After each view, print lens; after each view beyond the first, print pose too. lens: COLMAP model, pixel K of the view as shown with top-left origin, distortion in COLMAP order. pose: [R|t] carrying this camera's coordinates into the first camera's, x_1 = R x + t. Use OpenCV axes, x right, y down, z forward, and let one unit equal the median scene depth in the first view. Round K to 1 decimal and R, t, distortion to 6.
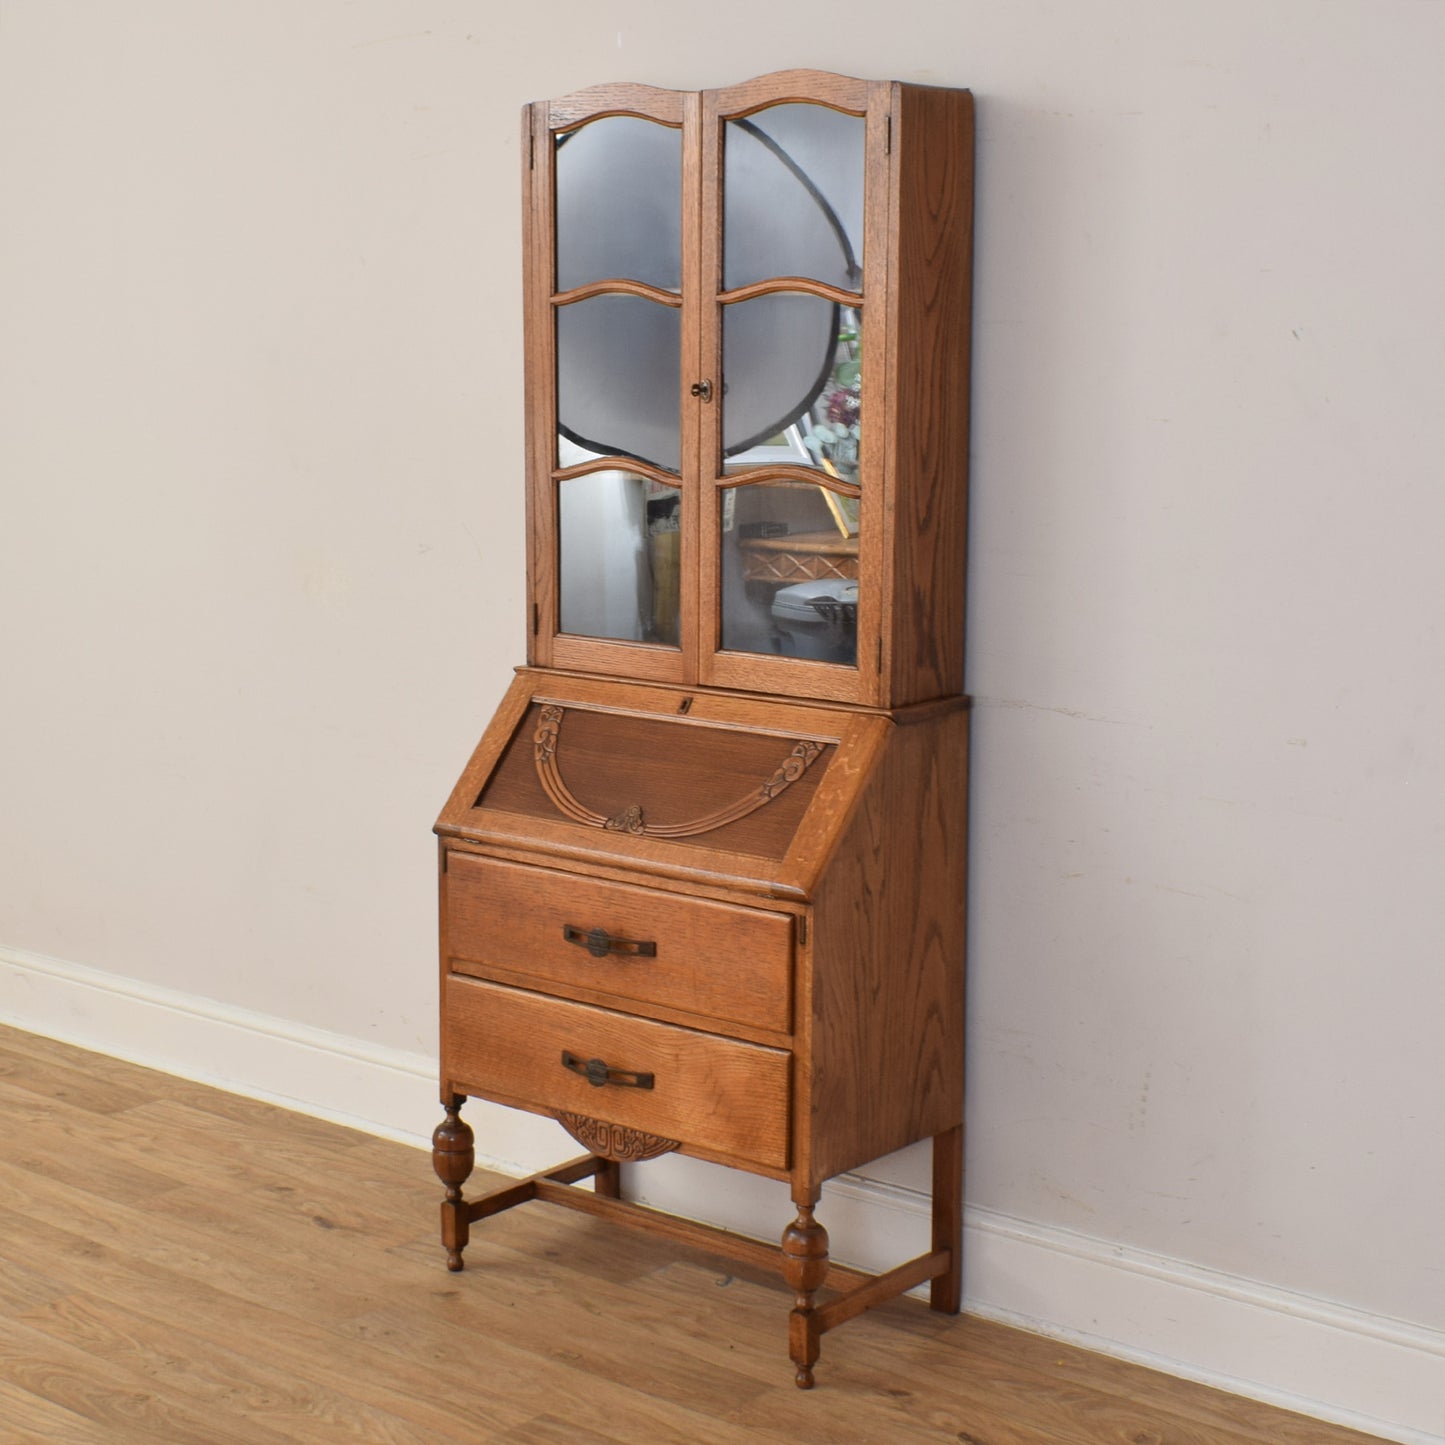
lens RADIAL K [[2541.0, 0, 721.7], [0, 2541.0, 663.6], [0, 0, 1]] dist [0.003568, -0.065546]
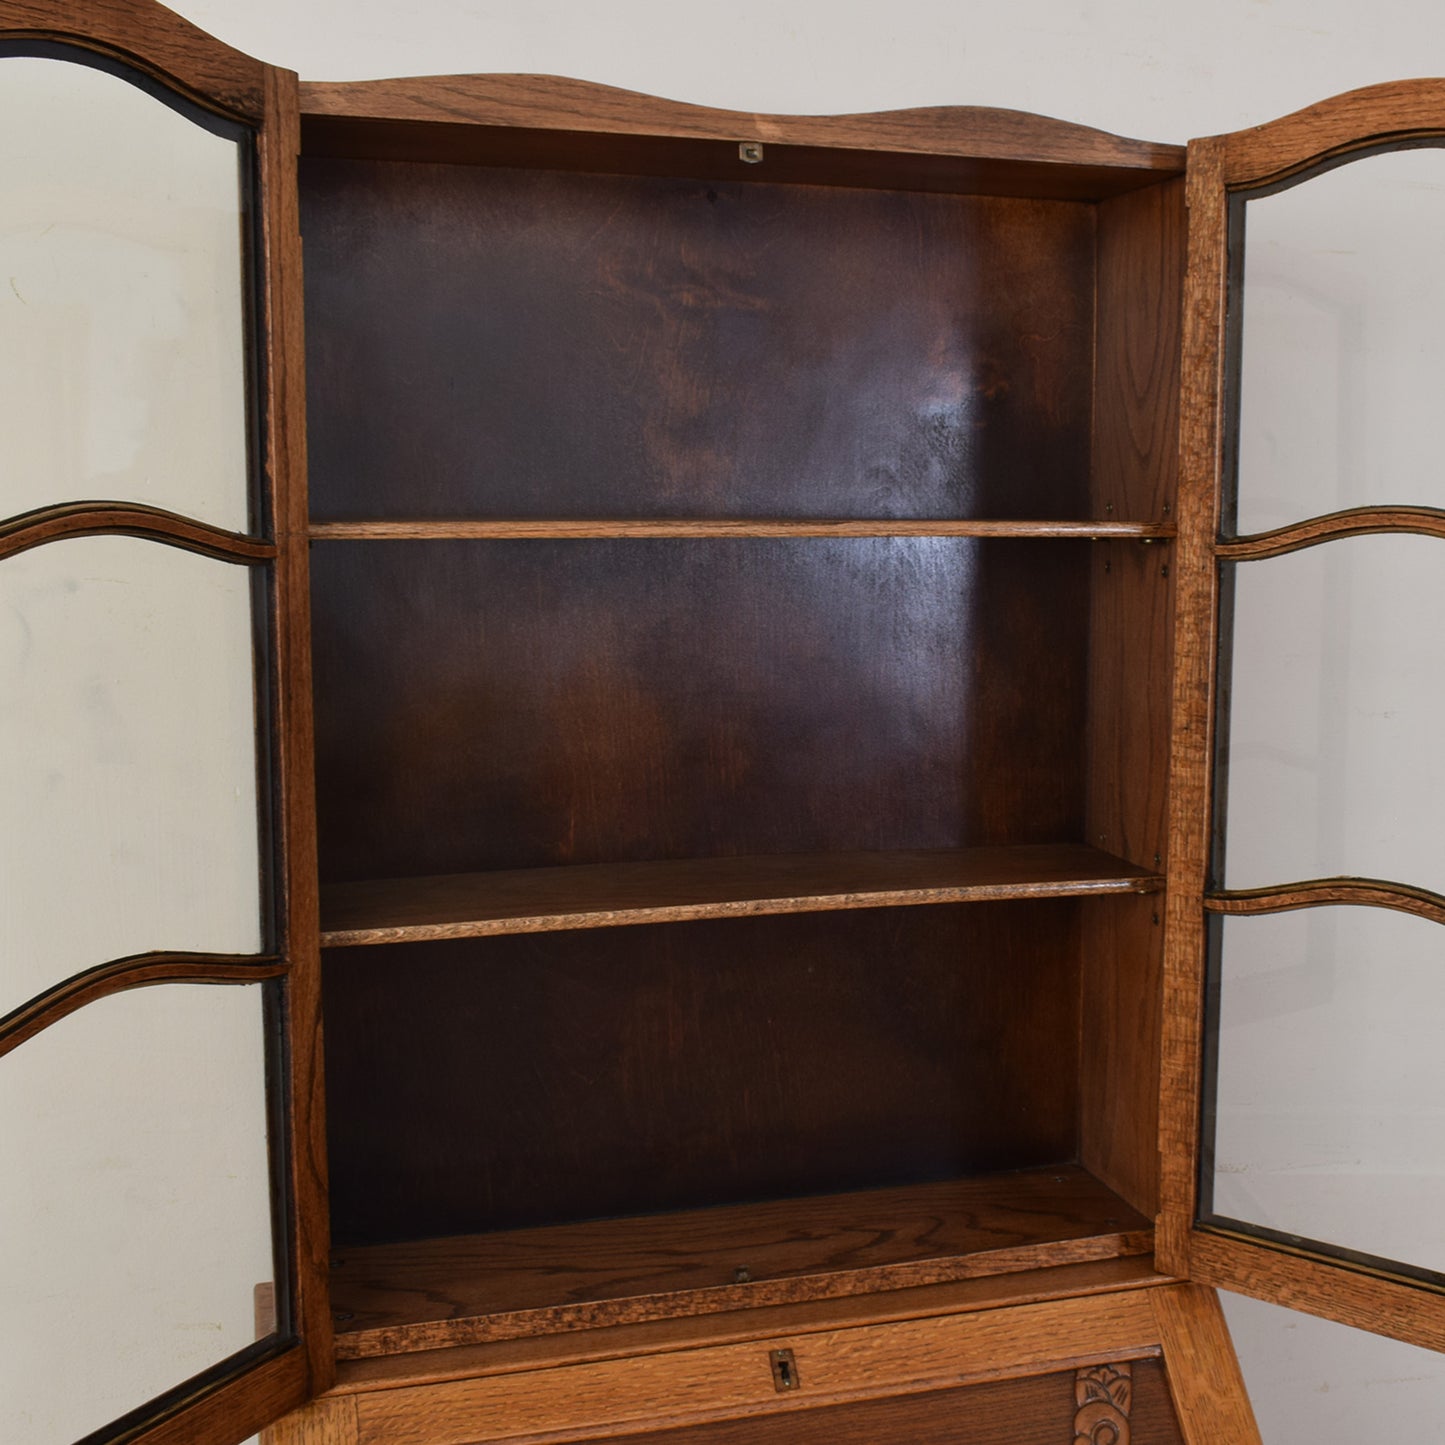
lens RADIAL K [[1914.3, 0, 871.4], [0, 1914.3, 723.7], [0, 0, 1]] dist [-0.014320, -0.016462]
pose [[0.544353, -0.098445, 0.833059, -0.303772], [0.113606, 0.992592, 0.043063, -0.122651], [-0.831128, 0.071199, 0.551505, 0.782553]]
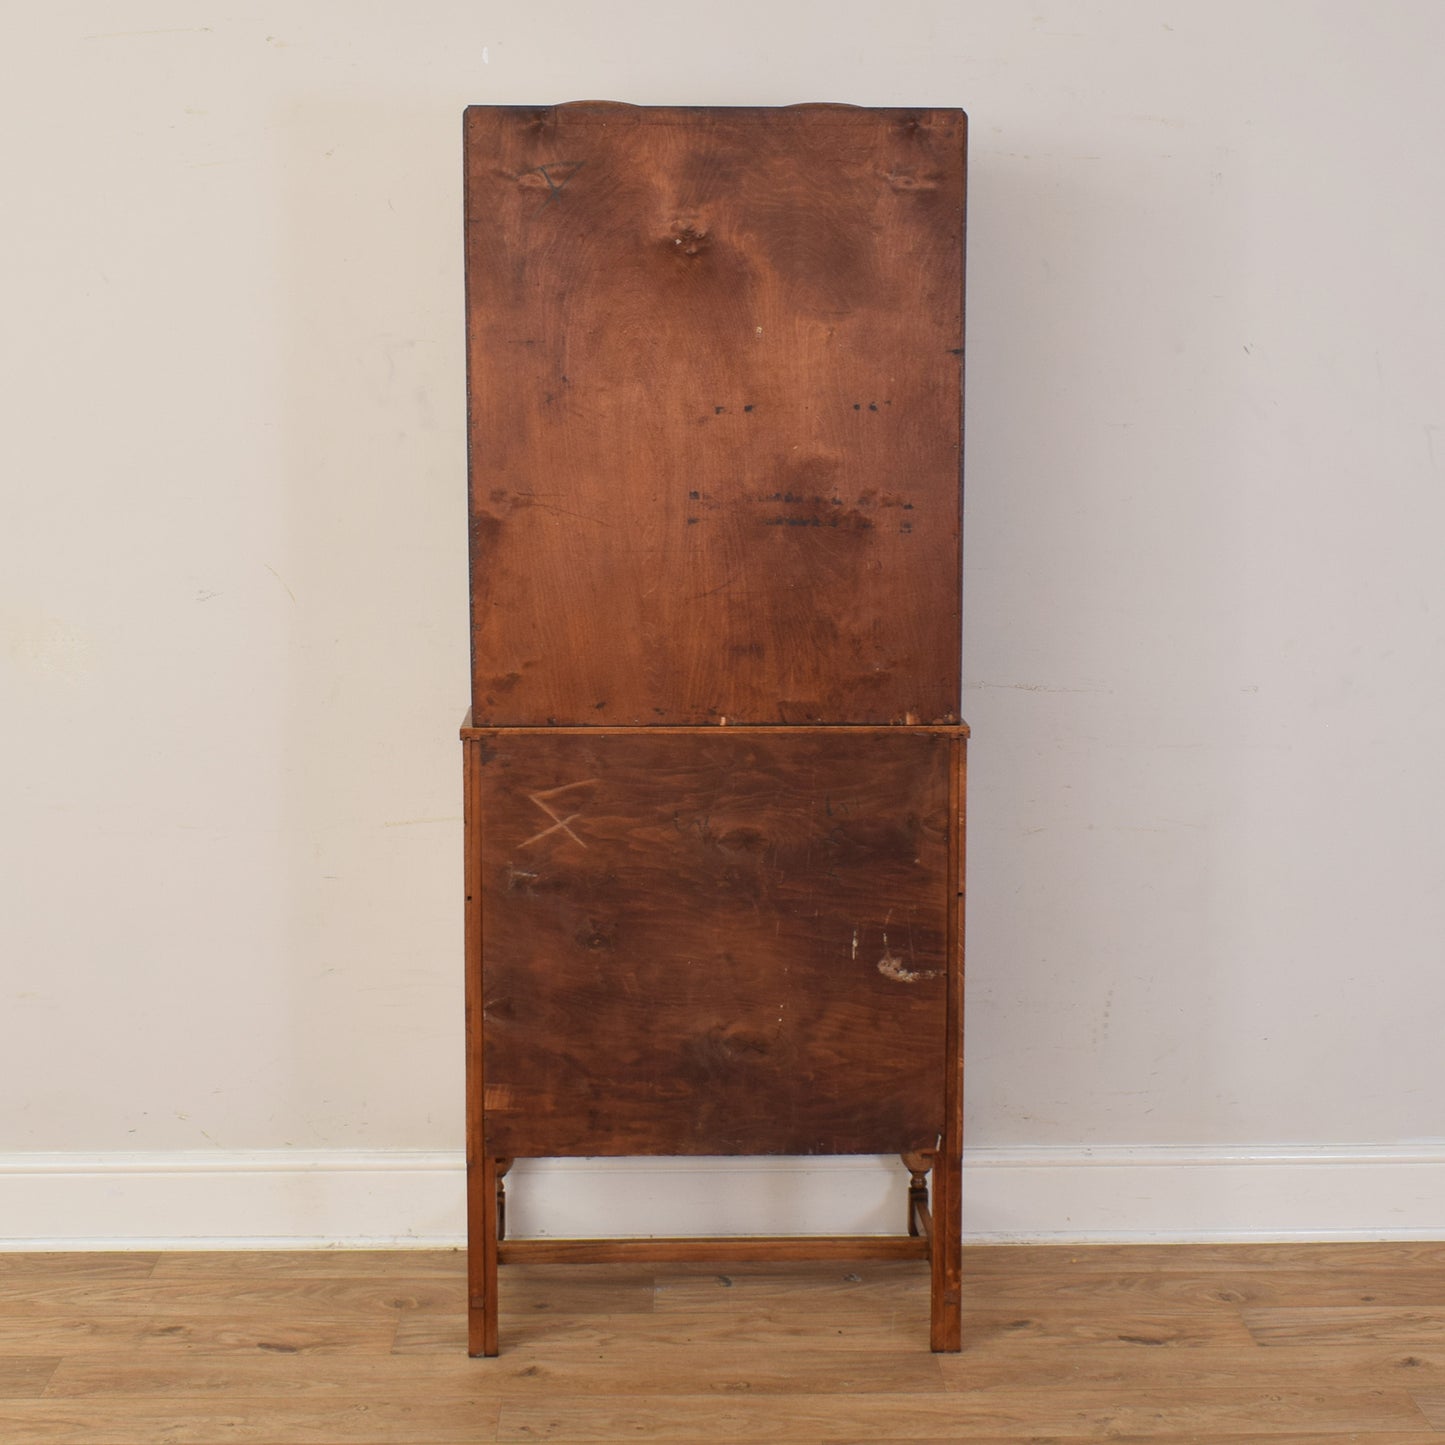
lens RADIAL K [[2325.8, 0, 697.6], [0, 2325.8, 617.3], [0, 0, 1]] dist [-0.010217, -0.008793]
pose [[0.762617, -0.088881, 0.640715, -0.617699], [0.092786, 0.995303, 0.027632, -0.052471], [-0.640161, 0.038377, 0.767282, 0.297506]]
